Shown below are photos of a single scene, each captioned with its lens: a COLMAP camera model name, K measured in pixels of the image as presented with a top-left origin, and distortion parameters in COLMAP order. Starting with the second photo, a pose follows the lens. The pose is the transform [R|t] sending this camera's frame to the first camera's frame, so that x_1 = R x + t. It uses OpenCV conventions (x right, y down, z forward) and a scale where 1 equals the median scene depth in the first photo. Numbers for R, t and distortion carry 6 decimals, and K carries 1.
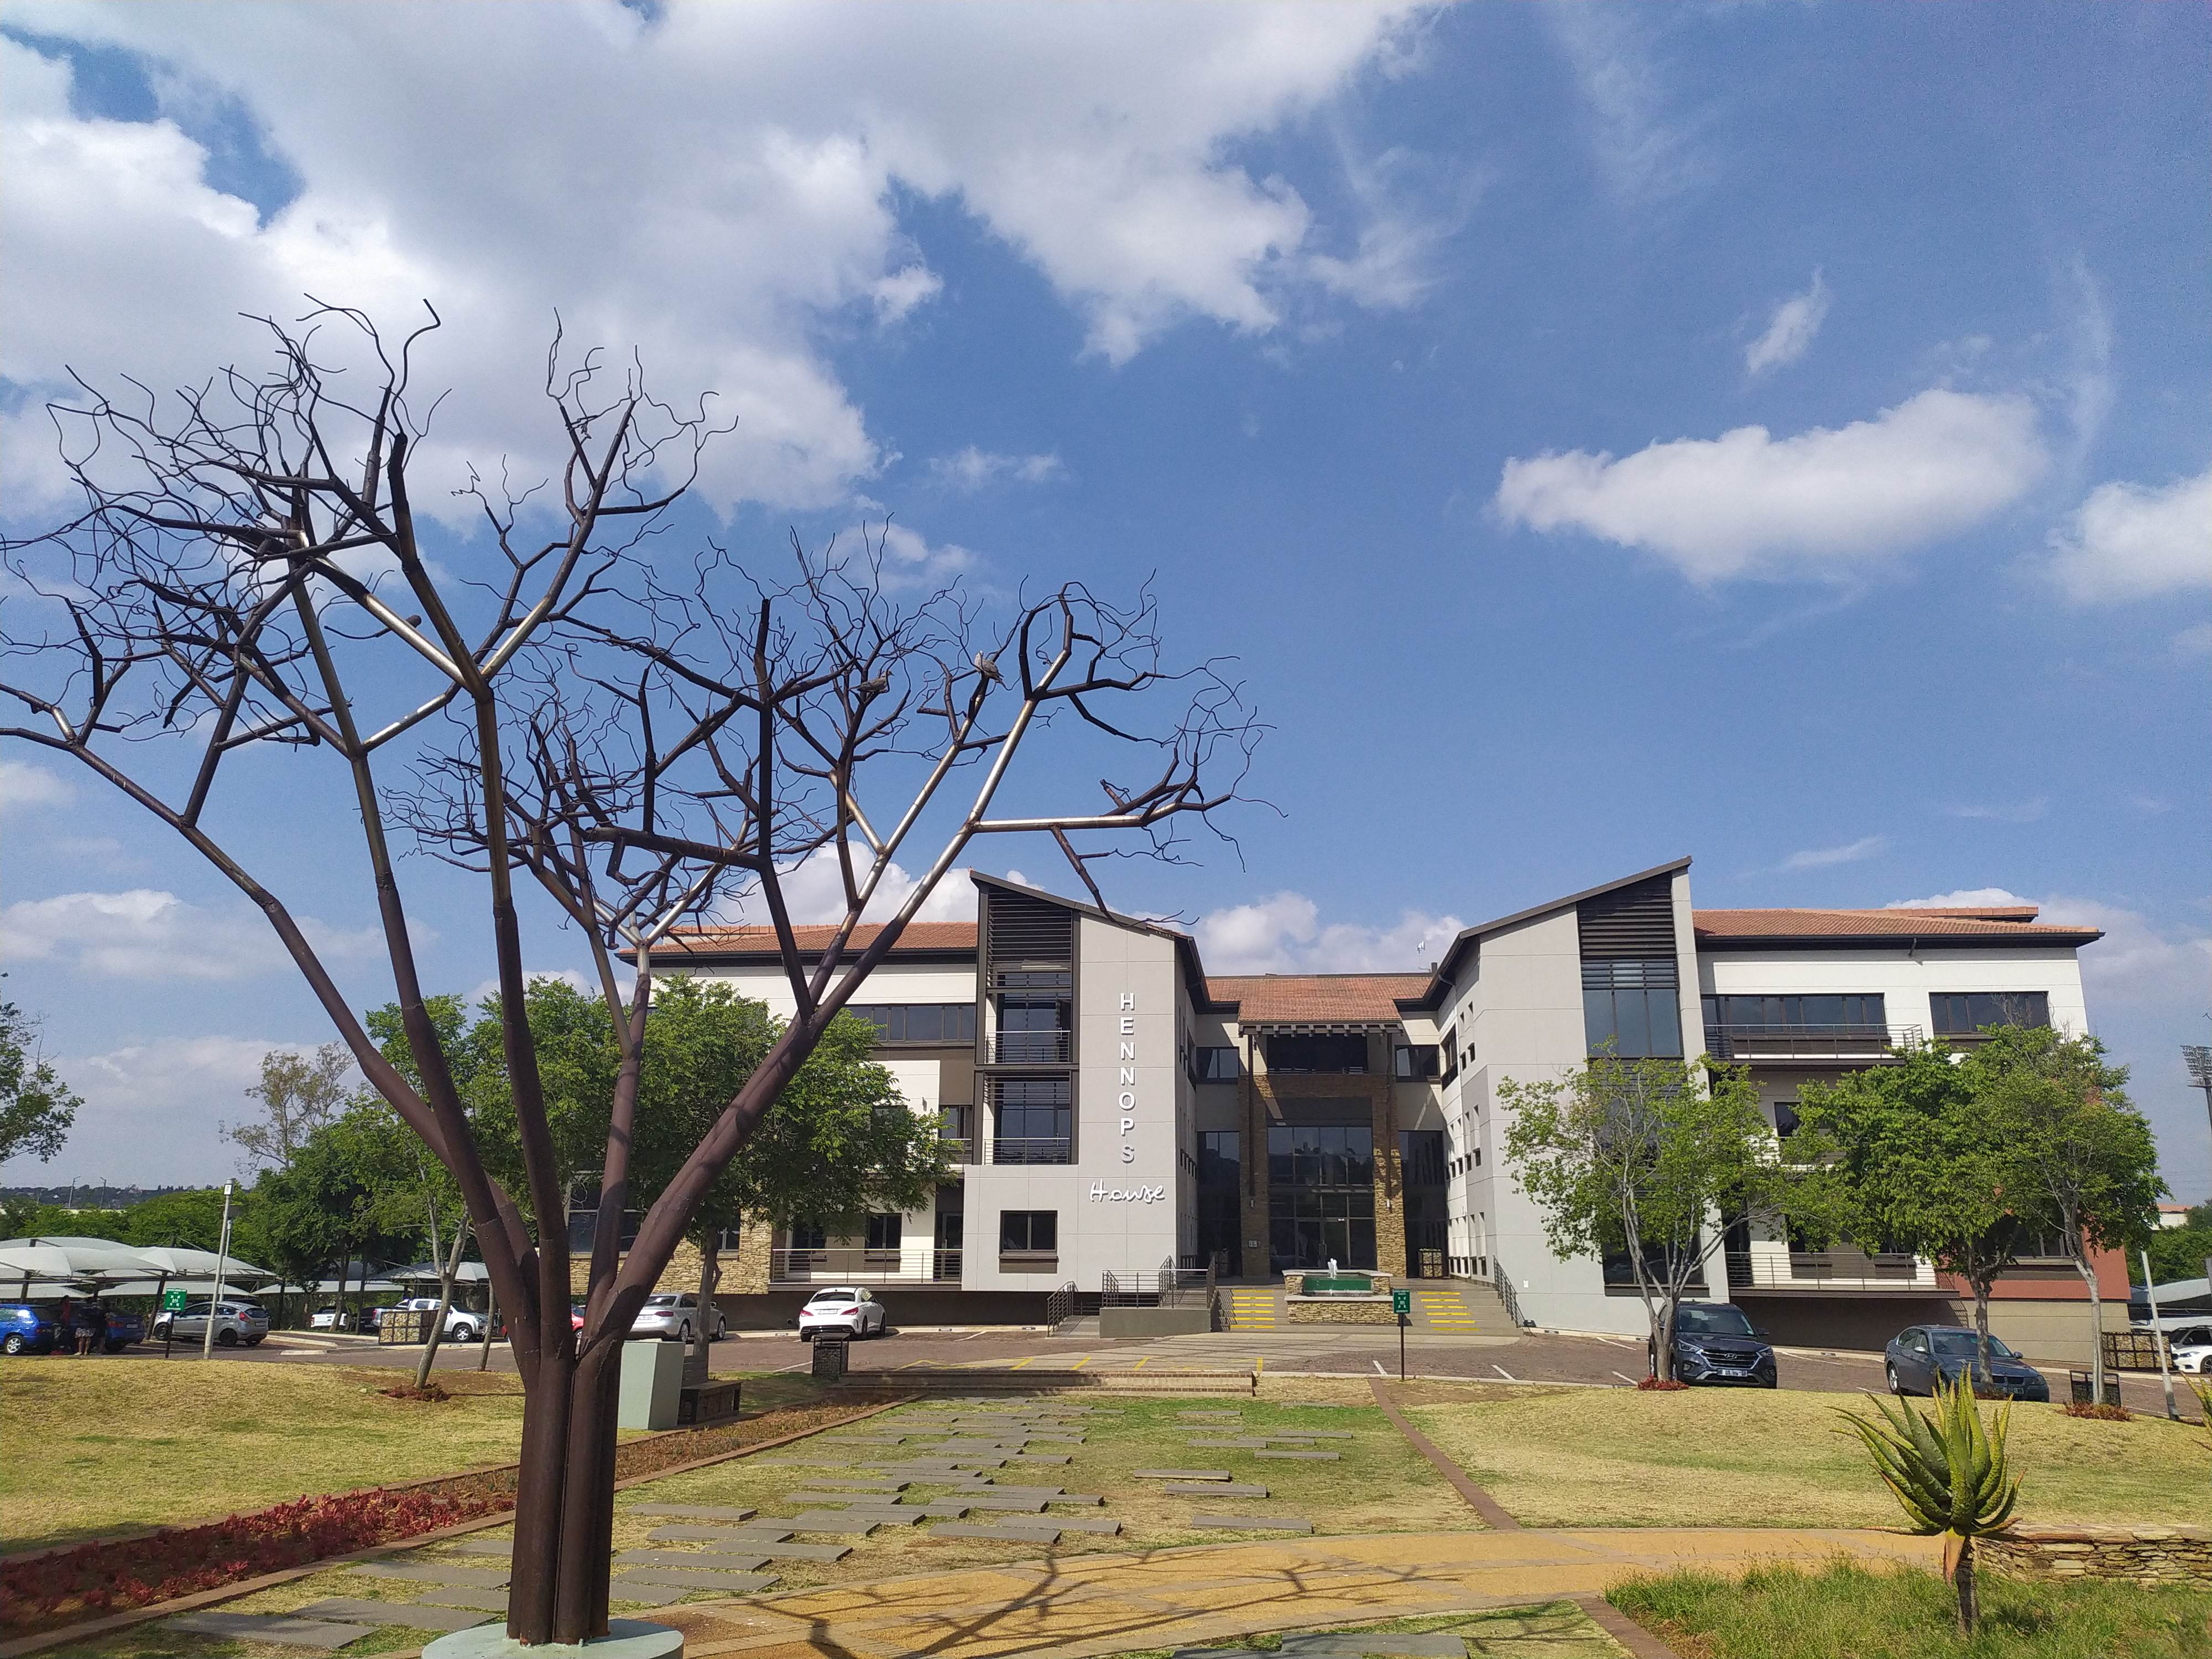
lens RADIAL K [[1669.4, 0, 1106.0], [0, 1669.4, 829.5], [0, 0, 1]] dist [0.088389, -0.080580]
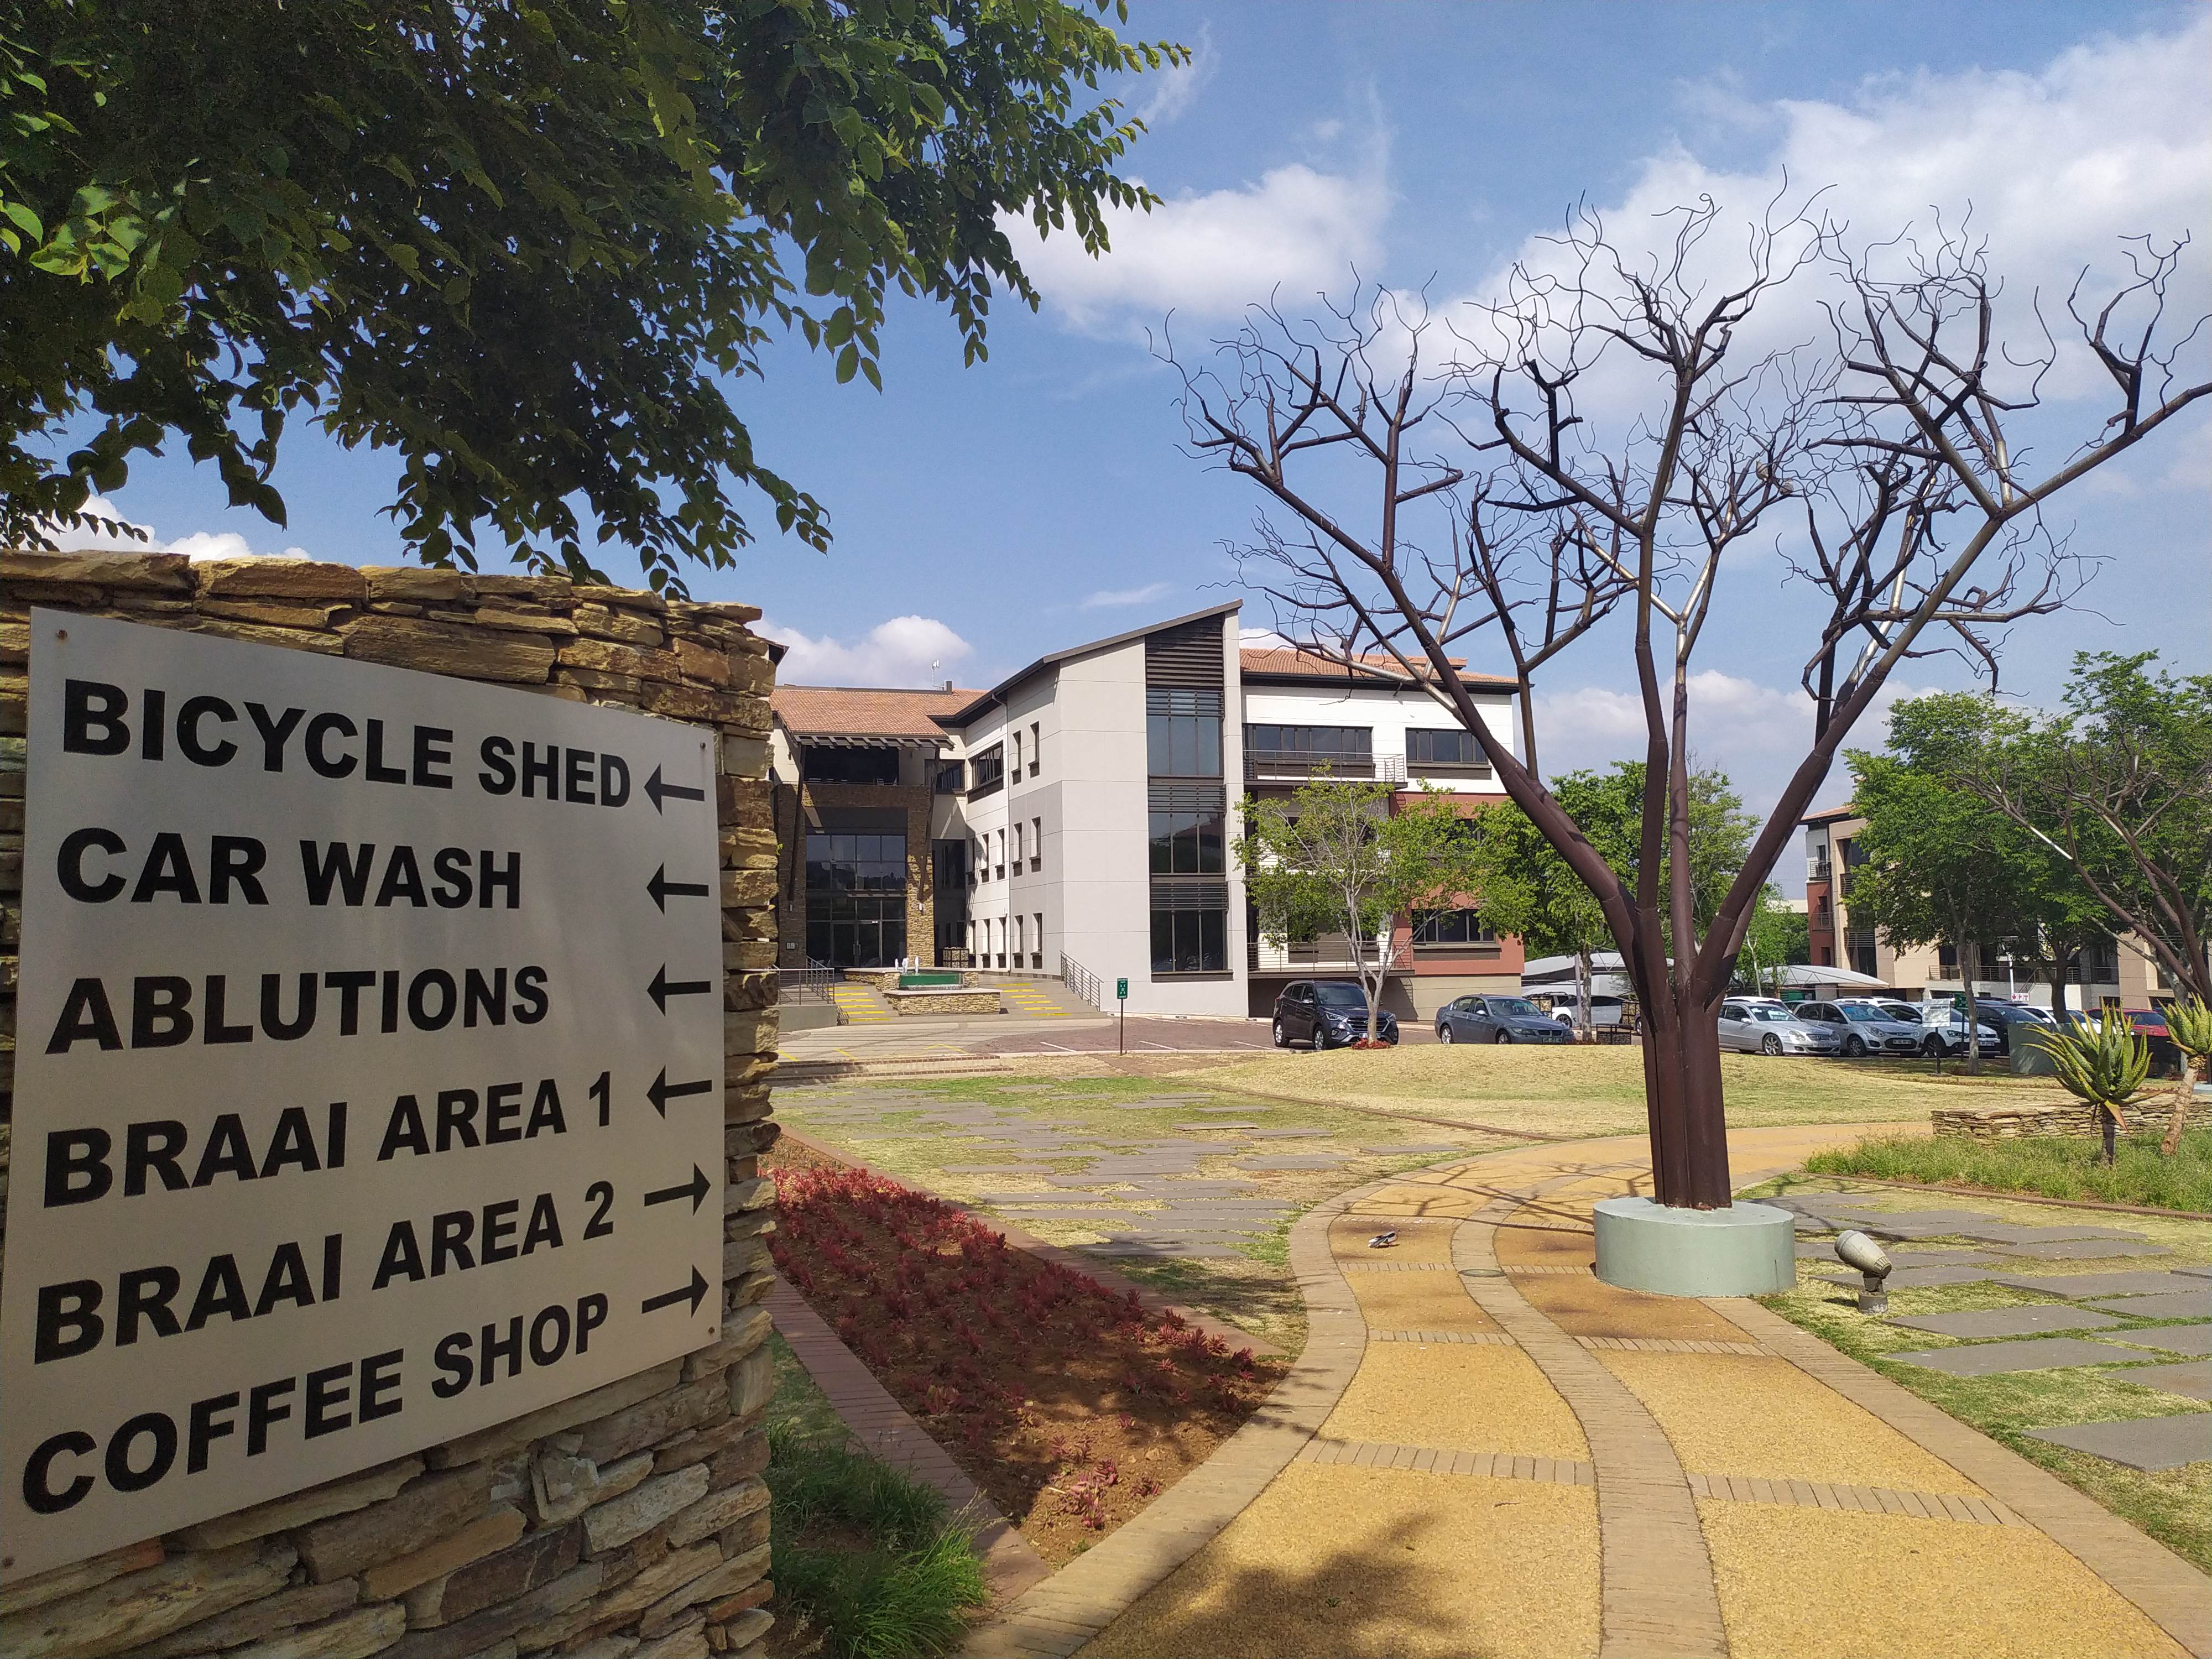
lens RADIAL K [[1680.1, 0, 1115.0], [0, 1680.1, 812.7], [0, 0, 1]] dist [0.072861, -0.074057]
pose [[0.914575, 0.018483, 0.403994, -0.150446], [-0.083392, 0.986106, 0.143670, 0.001513], [-0.395725, -0.165087, 0.903409, 0.001987]]
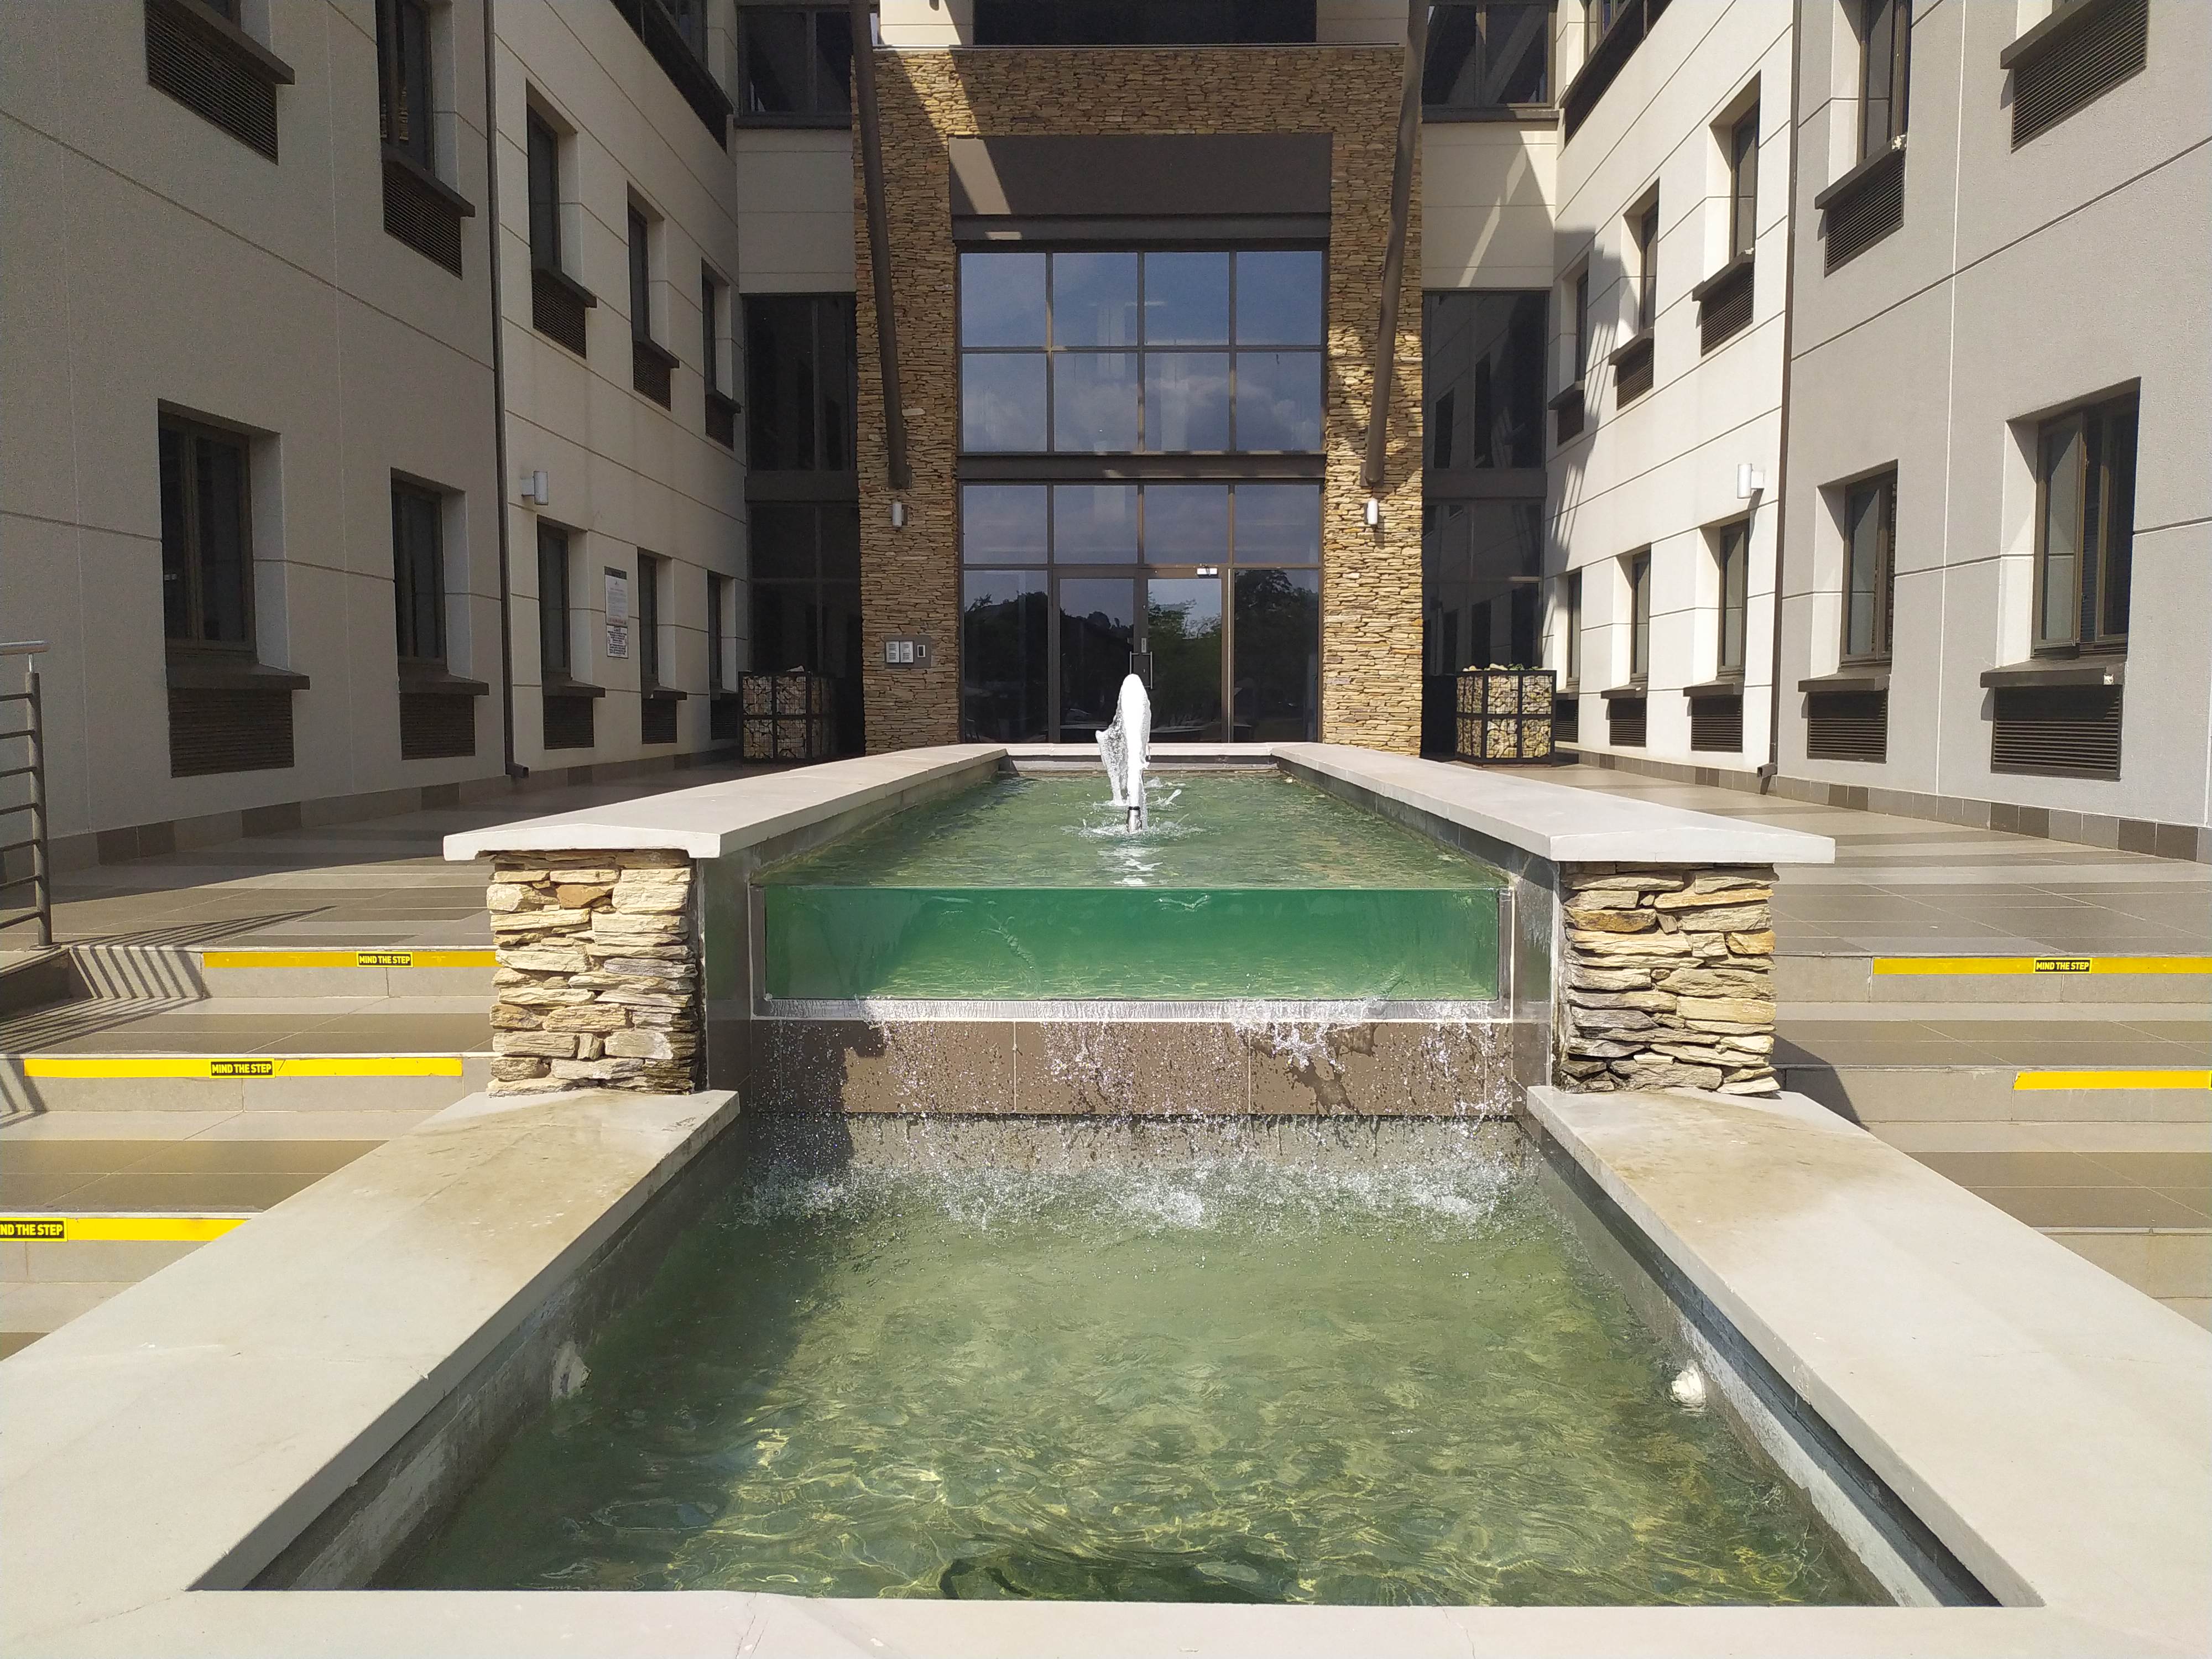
lens RADIAL K [[1669.4, 0, 1106.0], [0, 1669.4, 829.5], [0, 0, 1]] dist [0.088389, -0.080580]
pose [[0.996118, -0.016499, 0.086470, 0.098206], [-0.011343, 0.950033, 0.311943, 0.186481], [-0.087296, -0.311713, 0.946158, 0.722771]]
